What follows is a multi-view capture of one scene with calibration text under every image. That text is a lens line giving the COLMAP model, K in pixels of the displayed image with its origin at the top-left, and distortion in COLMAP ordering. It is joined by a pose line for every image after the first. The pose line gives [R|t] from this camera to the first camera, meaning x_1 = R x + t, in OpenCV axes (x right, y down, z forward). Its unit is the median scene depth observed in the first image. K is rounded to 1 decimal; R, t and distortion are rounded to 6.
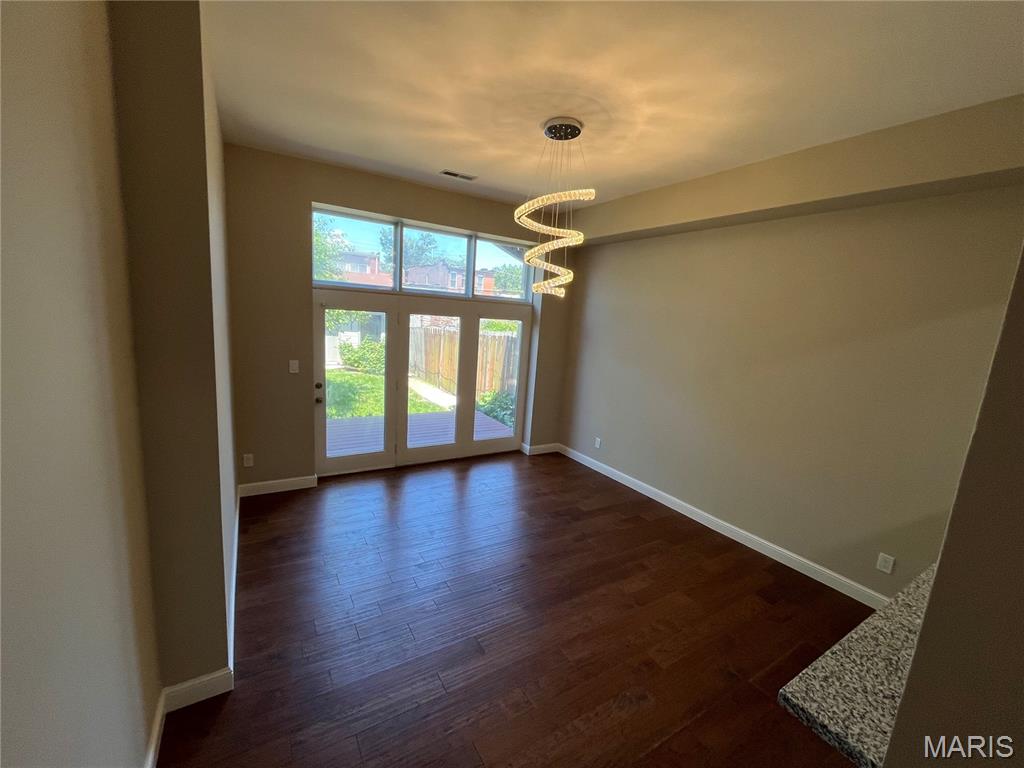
lens RADIAL K [[414.1, 0, 510.0], [0, 414.1, 384.9], [0, 0, 1]] dist [-0.001228, -0.000607]
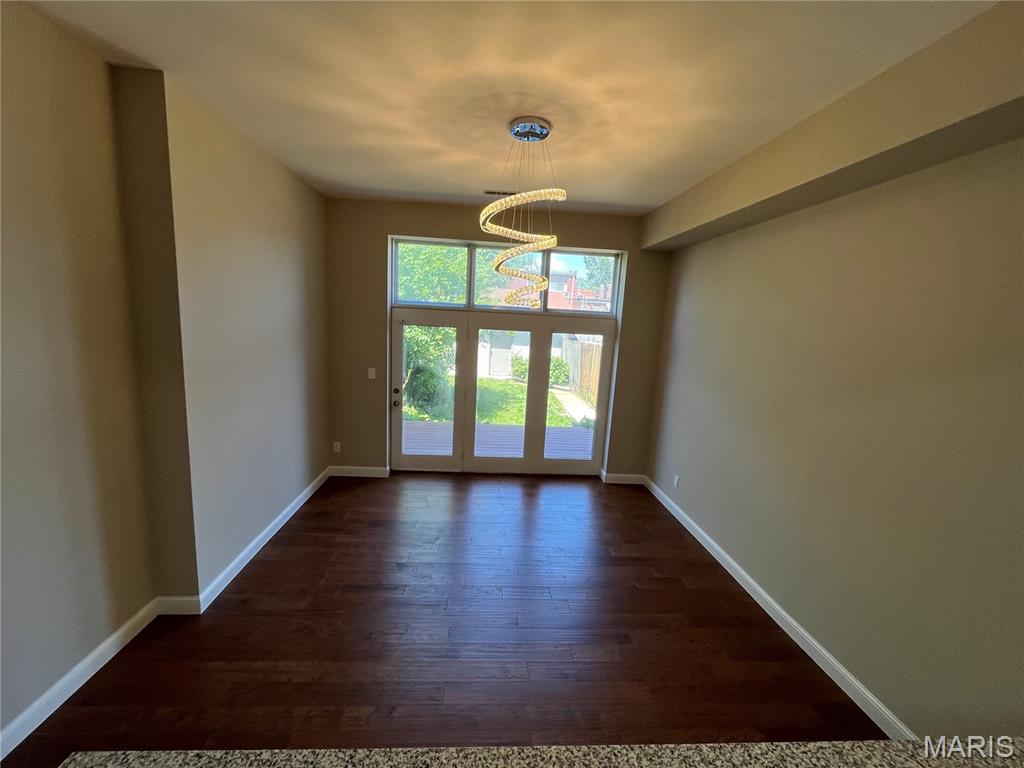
lens RADIAL K [[414.1, 0, 510.0], [0, 414.1, 384.9], [0, 0, 1]] dist [-0.001228, -0.000607]
pose [[0.884085, 0.055317, -0.464041, 0.298238], [-0.071614, 0.997278, -0.017555, -0.014609], [0.461806, 0.048752, 0.885640, 0.099885]]
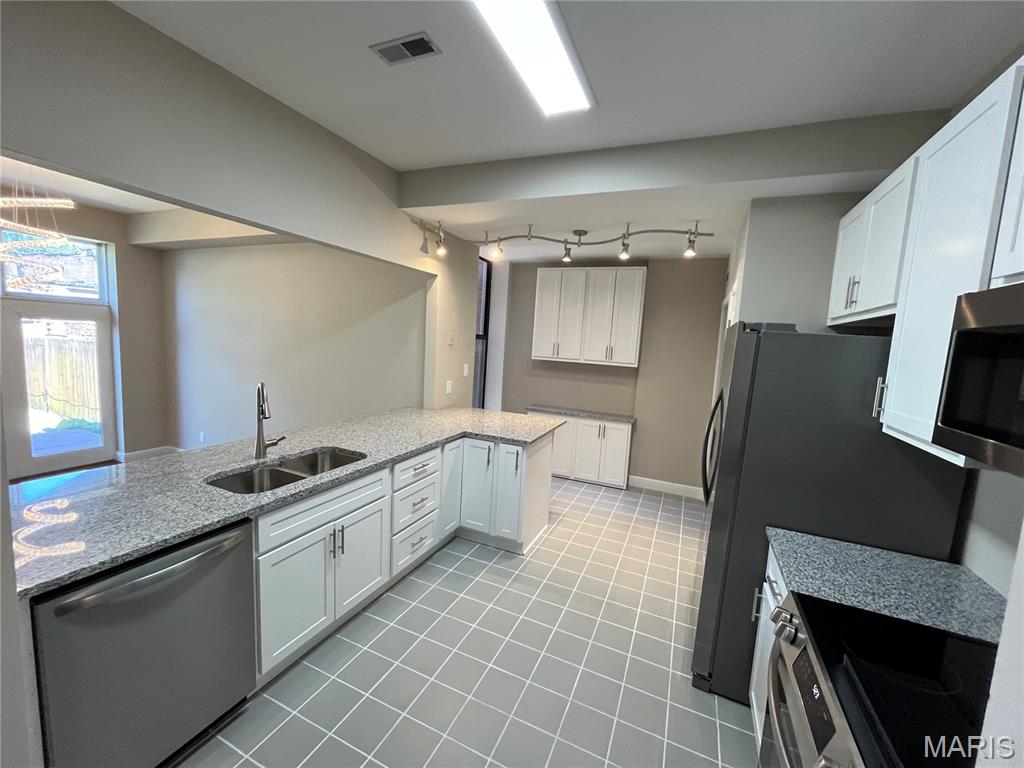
lens RADIAL K [[414.1, 0, 510.0], [0, 414.1, 384.9], [0, 0, 1]] dist [-0.001228, -0.000607]
pose [[0.823582, -0.085872, 0.560659, 0.283516], [0.096133, 0.995305, 0.011230, 0.073160], [-0.558991, 0.044649, 0.827971, -0.320291]]
